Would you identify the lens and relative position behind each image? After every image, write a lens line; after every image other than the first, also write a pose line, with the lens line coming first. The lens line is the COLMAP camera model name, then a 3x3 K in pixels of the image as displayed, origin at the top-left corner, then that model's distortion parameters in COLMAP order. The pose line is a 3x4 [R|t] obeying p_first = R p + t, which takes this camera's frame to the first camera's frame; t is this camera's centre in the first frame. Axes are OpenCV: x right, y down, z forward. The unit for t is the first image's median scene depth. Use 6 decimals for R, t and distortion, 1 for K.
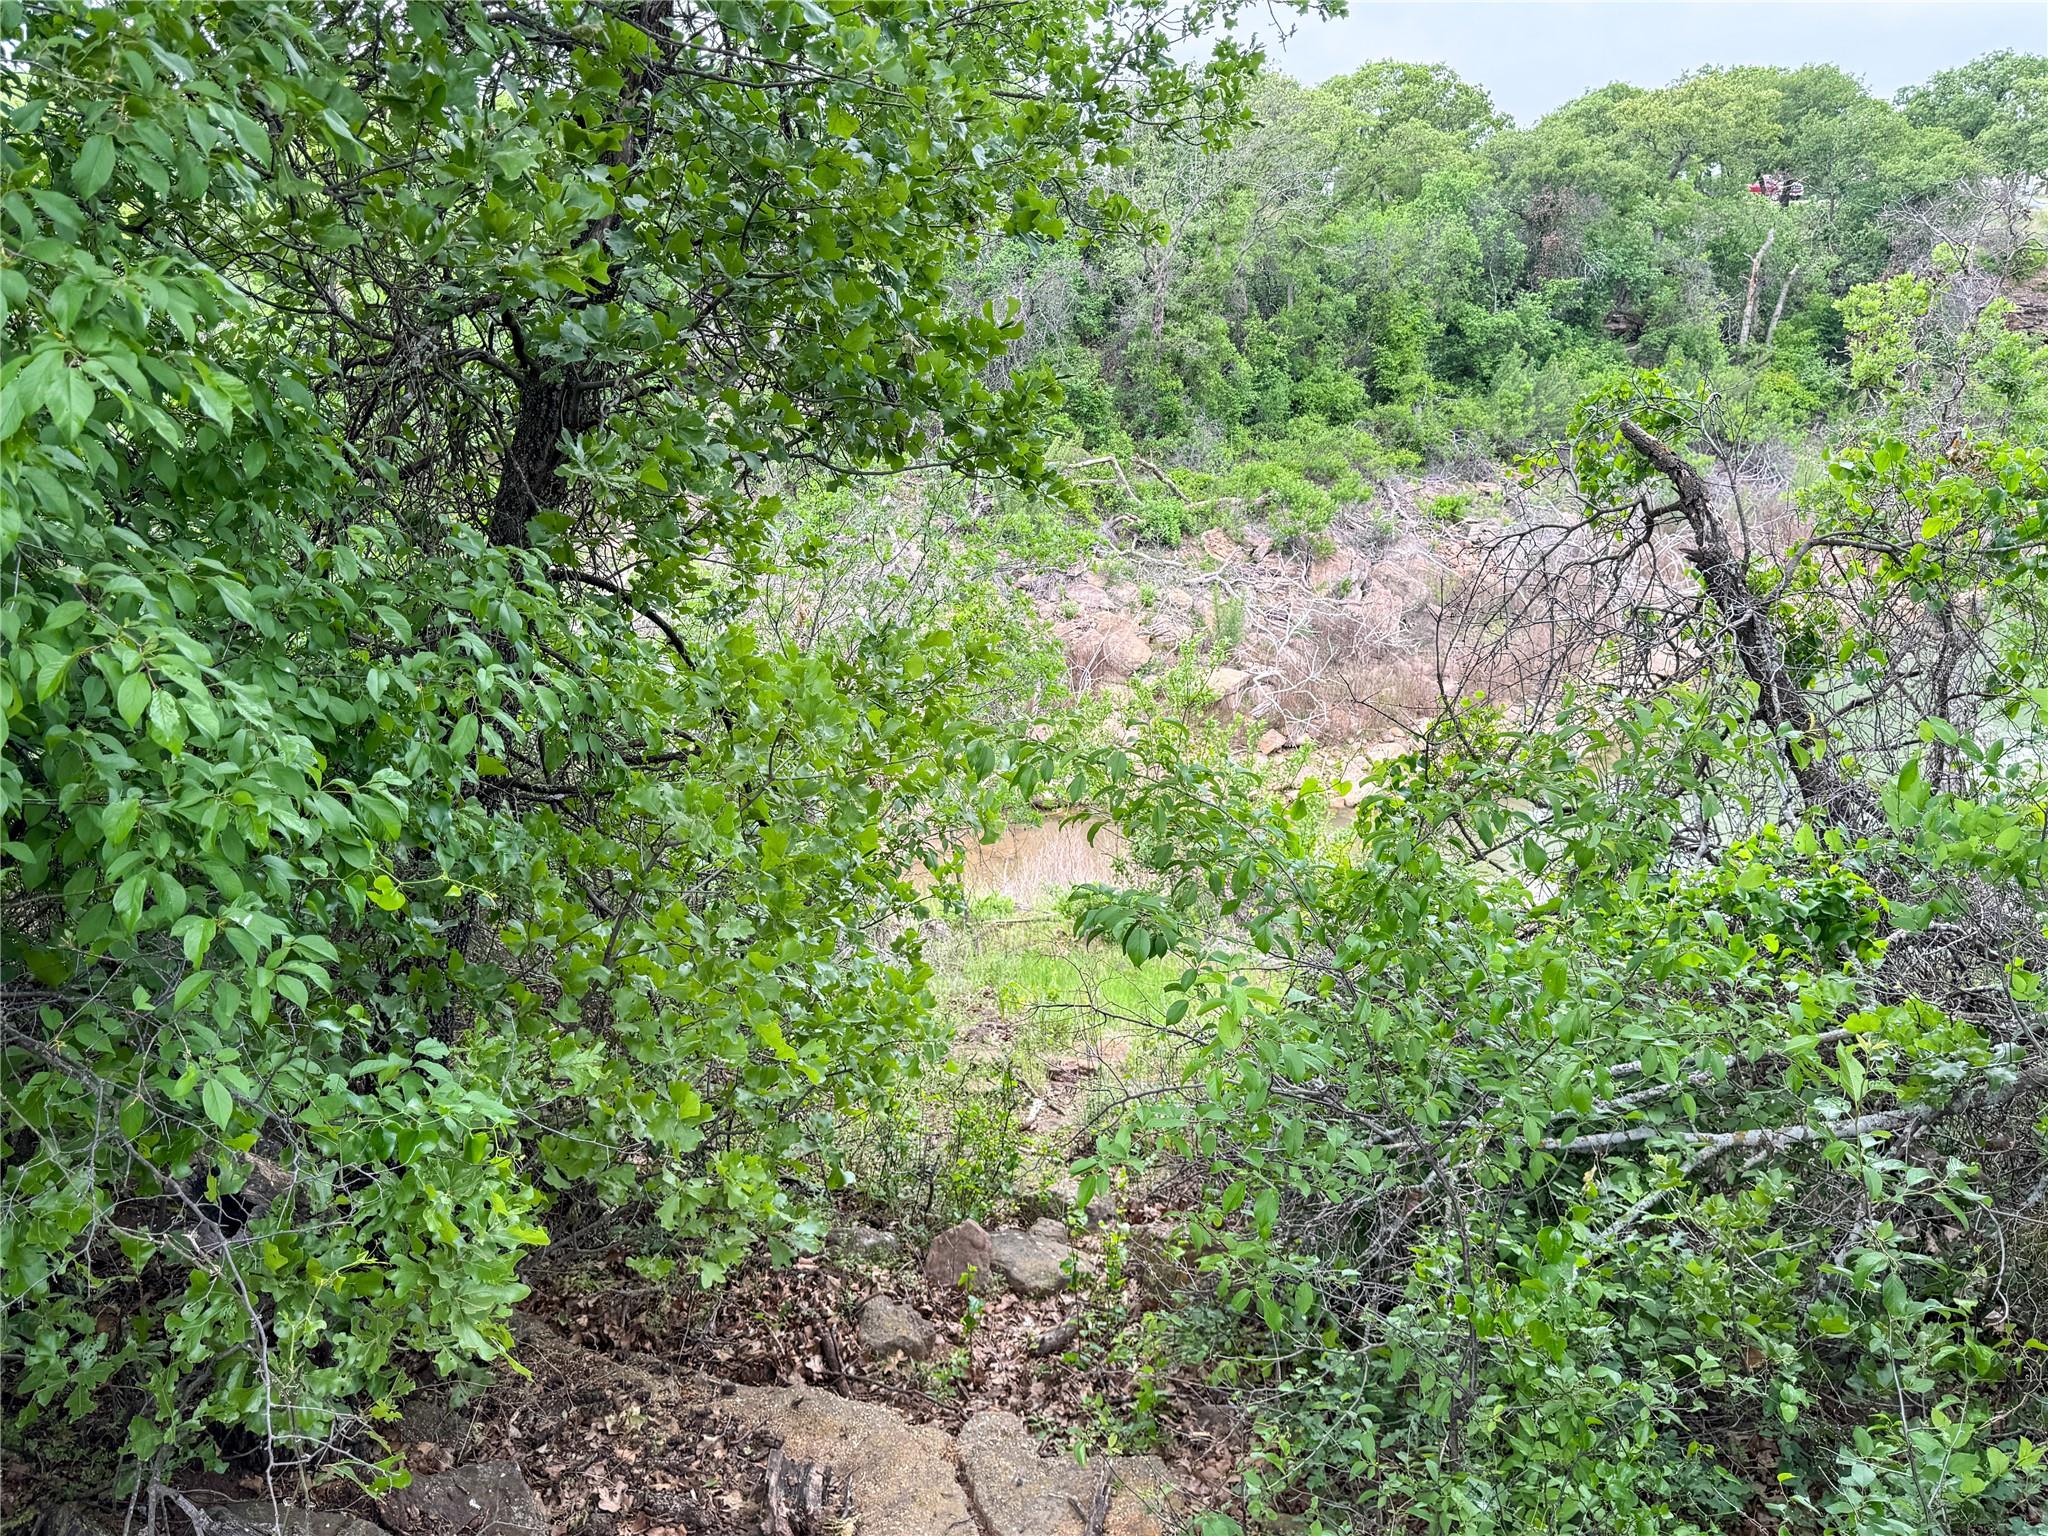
lens RADIAL K [[1566.5, 0, 1007.2], [0, 1566.5, 751.1], [0, 0, 1]] dist [0.027783, -0.056374]
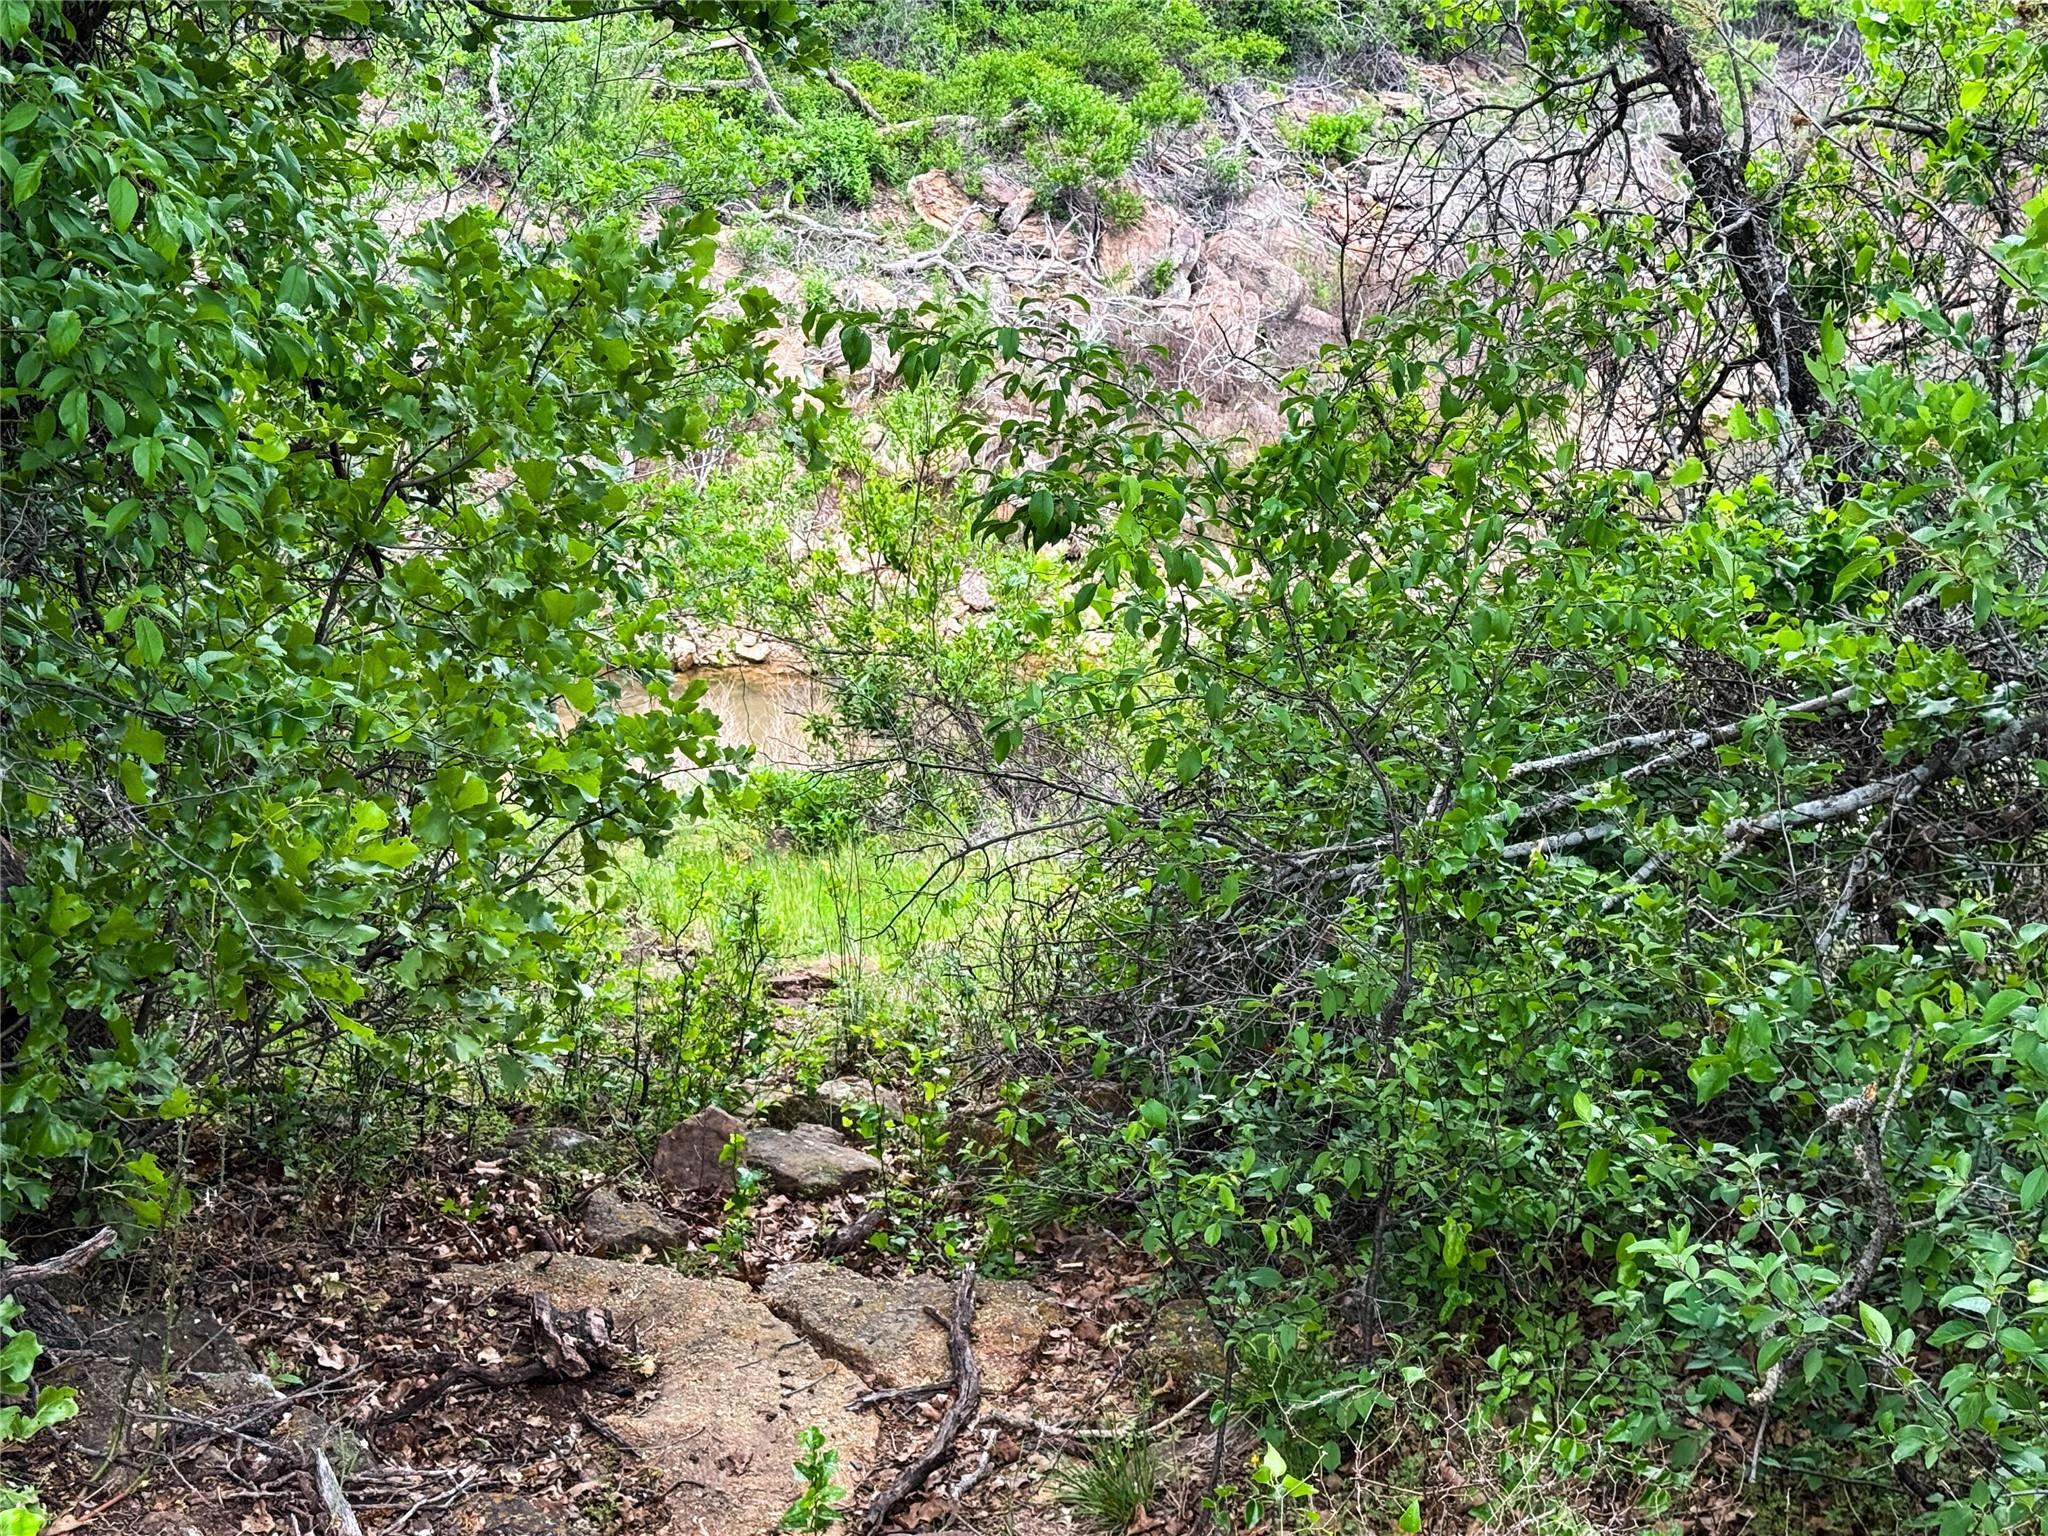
lens RADIAL K [[2943.9, 0, 1023.6], [0, 2943.9, 773.1], [0, 0, 1]] dist [0.076244, 0.000000]
pose [[0.985565, -0.036216, 0.165380, -0.096106], [0.027236, 0.998045, 0.056251, 0.077287], [-0.167093, -0.050934, 0.984625, -0.303520]]
